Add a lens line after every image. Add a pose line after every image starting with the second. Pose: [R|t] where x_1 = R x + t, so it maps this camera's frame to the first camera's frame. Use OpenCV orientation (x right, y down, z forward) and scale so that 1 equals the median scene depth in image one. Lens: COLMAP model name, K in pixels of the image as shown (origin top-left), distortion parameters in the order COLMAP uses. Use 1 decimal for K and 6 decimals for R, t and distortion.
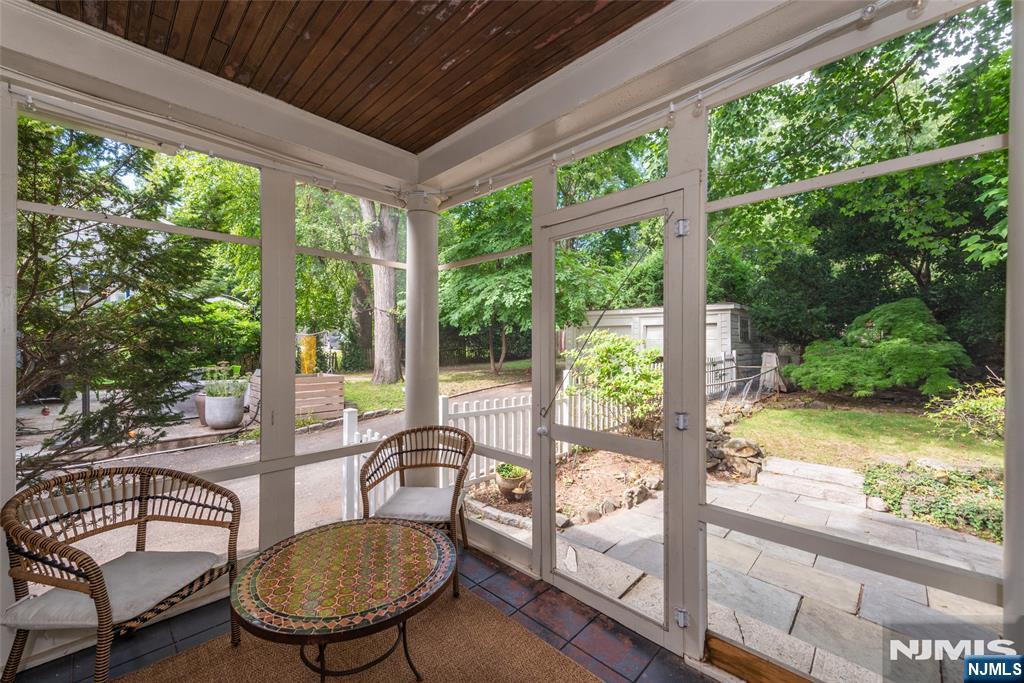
lens RADIAL K [[404.4, 0, 513.0], [0, 404.4, 343.0], [0, 0, 1]] dist [0.011039, -0.000835]
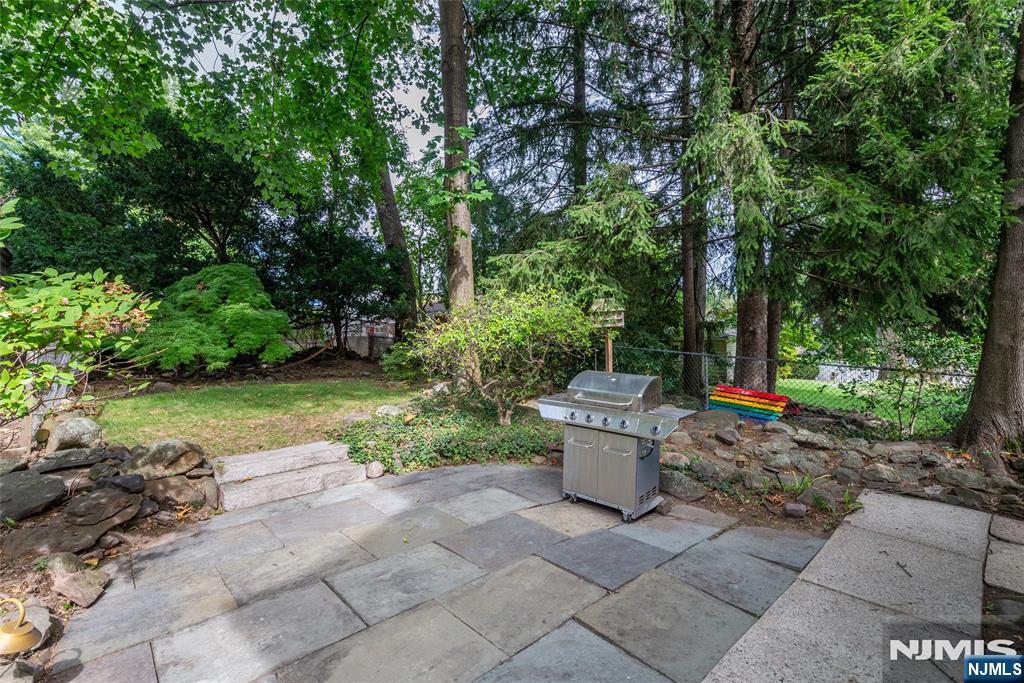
lens RADIAL K [[439.5, 0, 512.6], [0, 439.5, 340.7], [0, 0, 1]] dist [0.002490, 0.000248]
pose [[0.062161, -0.002694, 0.998063, 0.028715], [-0.000714, 0.999996, 0.002743, 0.106983], [-0.998066, -0.000883, 0.062159, 0.531300]]
